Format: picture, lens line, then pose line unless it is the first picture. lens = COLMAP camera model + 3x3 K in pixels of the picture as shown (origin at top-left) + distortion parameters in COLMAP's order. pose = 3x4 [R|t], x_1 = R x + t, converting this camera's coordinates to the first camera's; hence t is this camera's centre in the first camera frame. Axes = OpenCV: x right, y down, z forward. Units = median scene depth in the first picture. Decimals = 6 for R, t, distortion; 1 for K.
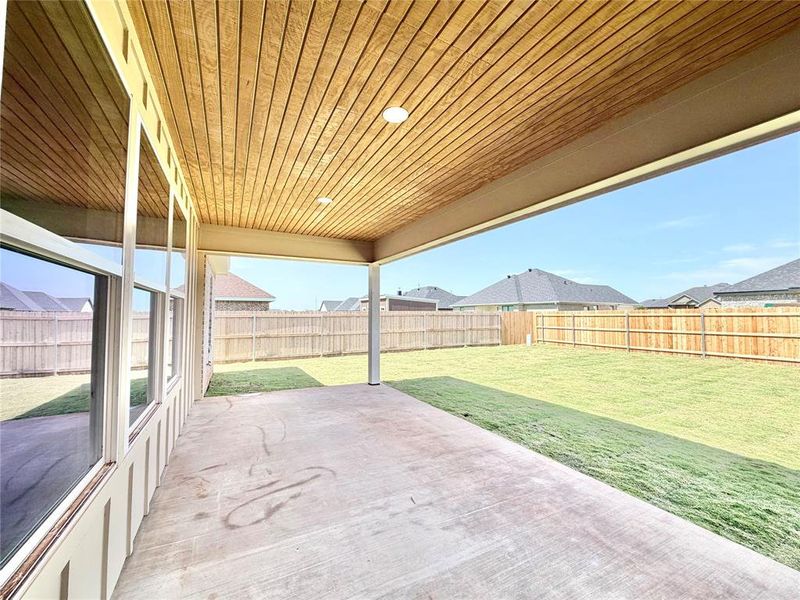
lens RADIAL K [[322.5, 0, 398.0], [0, 322.5, 299.5], [0, 0, 1]] dist [0.002641, -0.000156]
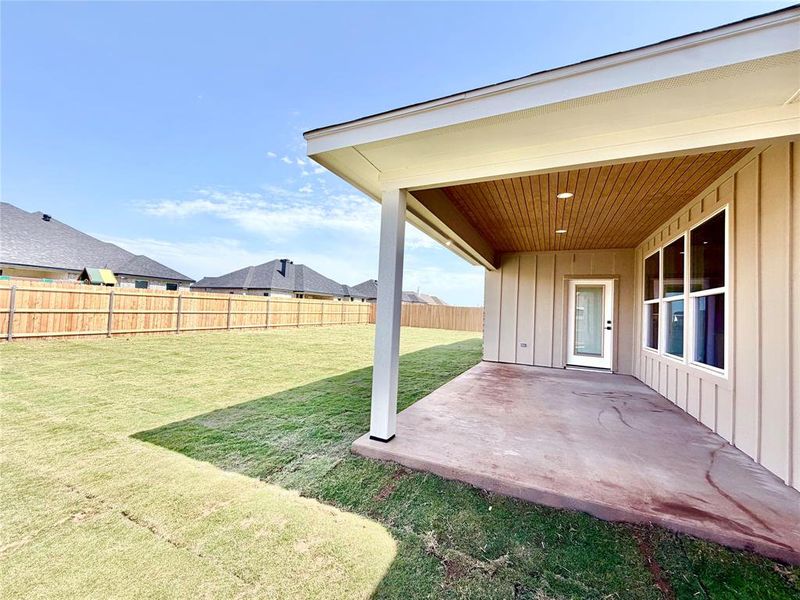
lens RADIAL K [[322.5, 0, 398.2], [0, 322.5, 298.2], [0, 0, 1]] dist [0.002641, -0.000156]
pose [[-0.600827, 0.004561, 0.799366, -0.710097], [-0.082381, 0.994306, -0.067593, 0.132143], [-0.795123, -0.106464, -0.597030, 1.945500]]
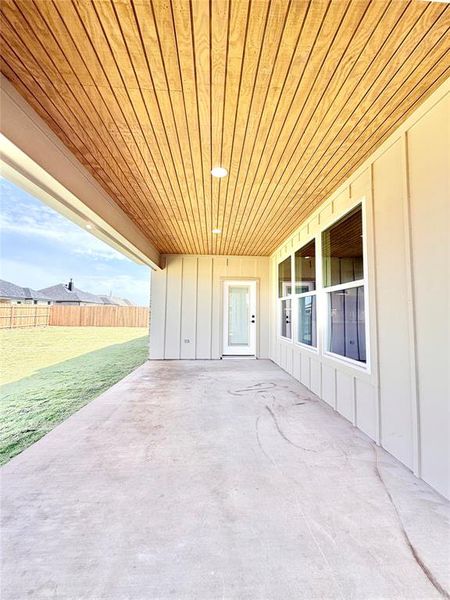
lens RADIAL K [[241.9, 0, 225.3], [0, 241.9, 297.6], [0, 0, 1]] dist [0.002641, -0.000156]
pose [[-0.909127, 0.017150, 0.416166, -0.495809], [-0.030262, 0.993792, -0.107063, 0.101692], [-0.415418, -0.109928, -0.902964, 1.502187]]
